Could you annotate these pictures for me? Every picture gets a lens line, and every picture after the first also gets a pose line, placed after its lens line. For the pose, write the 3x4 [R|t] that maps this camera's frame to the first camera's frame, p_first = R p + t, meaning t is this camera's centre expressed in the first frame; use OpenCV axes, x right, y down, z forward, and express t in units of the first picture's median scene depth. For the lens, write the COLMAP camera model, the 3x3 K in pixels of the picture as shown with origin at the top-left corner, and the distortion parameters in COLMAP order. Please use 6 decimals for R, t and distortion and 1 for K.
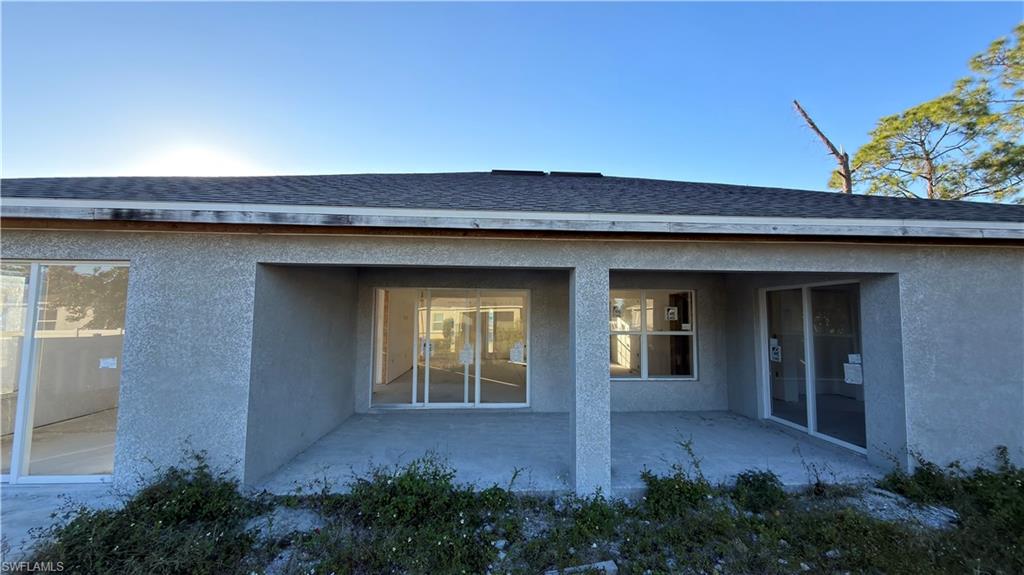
lens RADIAL K [[407.1, 0, 512.0], [0, 407.1, 290.9], [0, 0, 1]] dist [0.000985, -0.000468]
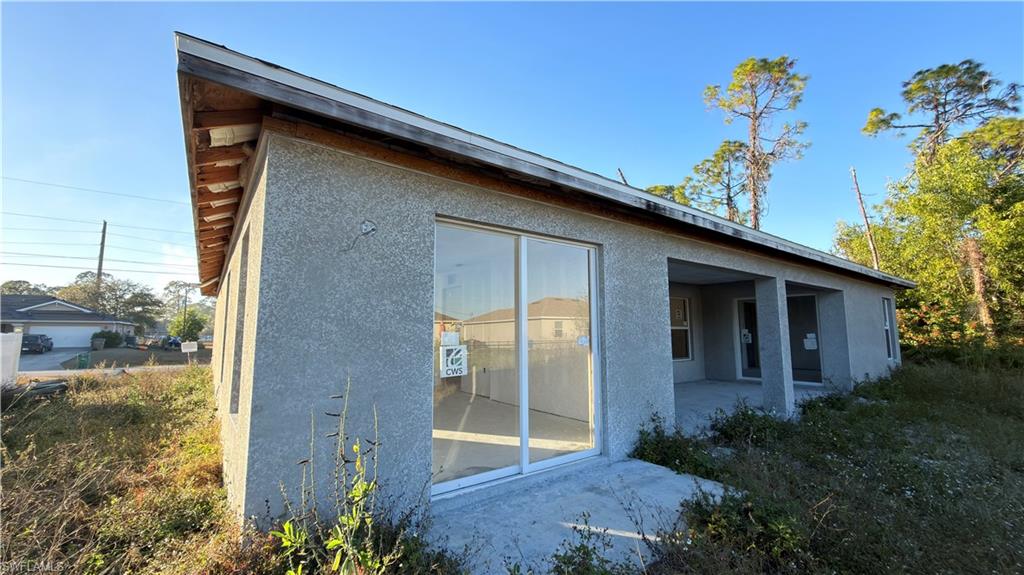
lens RADIAL K [[407.1, 0, 515.9], [0, 407.1, 292.7], [0, 0, 1]] dist [0.000985, -0.000468]
pose [[0.831791, 0.044825, 0.553276, -1.374470], [-0.027708, 0.998844, -0.039268, 0.080600], [-0.554396, 0.017333, 0.832072, 0.190568]]
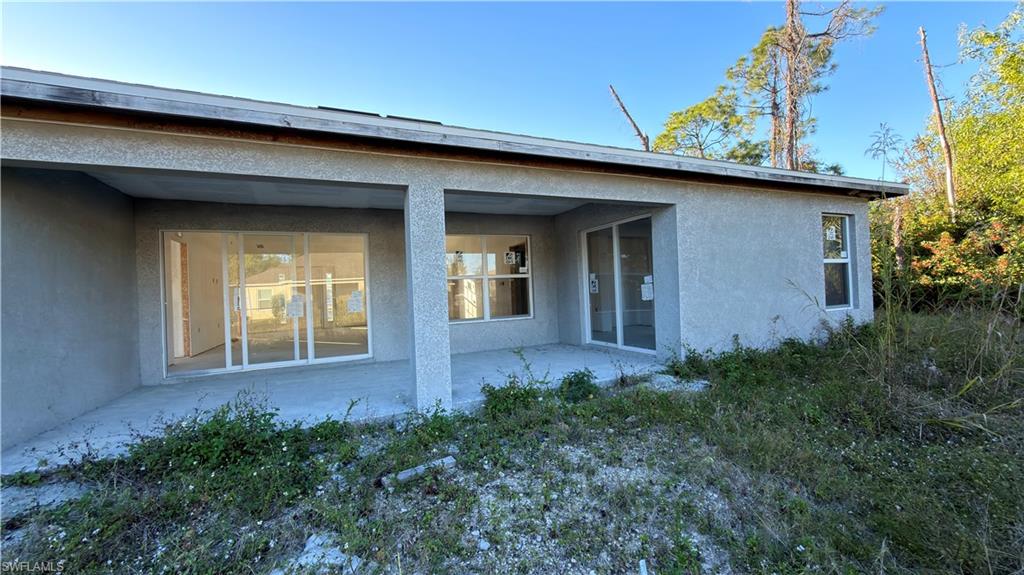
lens RADIAL K [[407.1, 0, 512.2], [0, 407.1, 291.8], [0, 0, 1]] dist [0.000985, -0.000468]
pose [[0.934615, -0.045929, 0.352684, 0.029522], [0.024236, 0.997546, 0.065683, 0.115277], [-0.354835, -0.052841, 0.933434, 0.004961]]
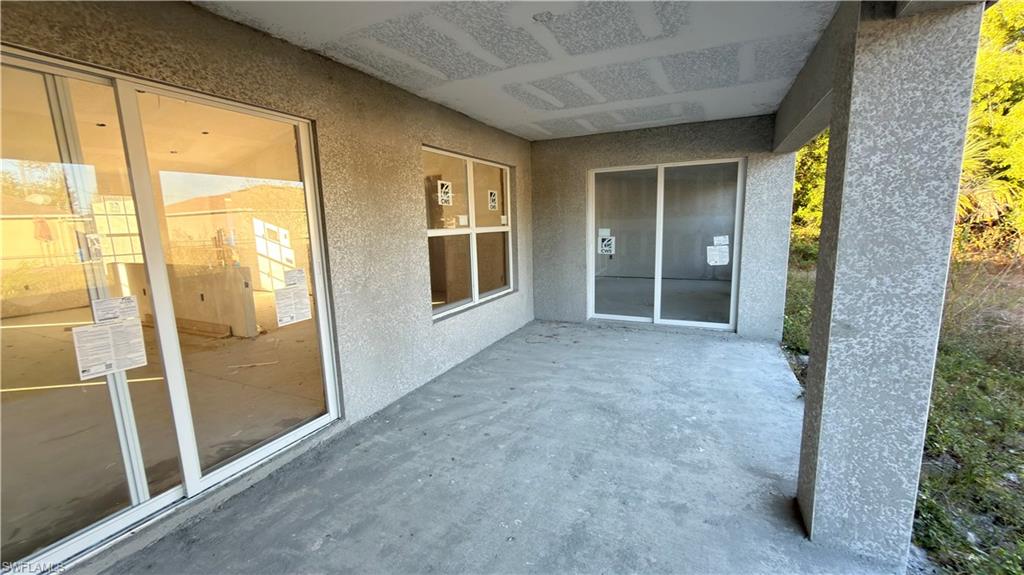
lens RADIAL K [[407.1, 0, 511.3], [0, 407.1, 290.9], [0, 0, 1]] dist [0.000985, -0.000468]
pose [[0.488390, -0.164051, 0.857066, -0.305571], [-0.028498, 0.978647, 0.203562, 0.100427], [-0.872160, -0.123842, 0.473287, 0.985223]]
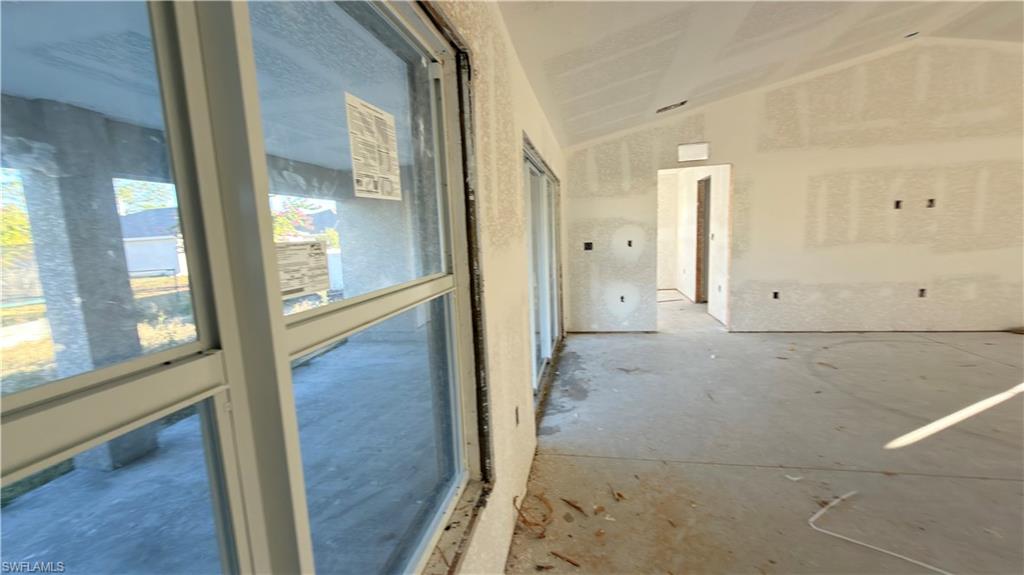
lens RADIAL K [[407.1, 0, 513.9], [0, 407.1, 288.7], [0, 0, 1]] dist [0.000985, -0.000468]
pose [[-0.248678, 0.138482, -0.958635, 0.598516], [0.115932, 0.986867, 0.112487, 0.135326], [0.961623, -0.083164, -0.261467, 1.664086]]
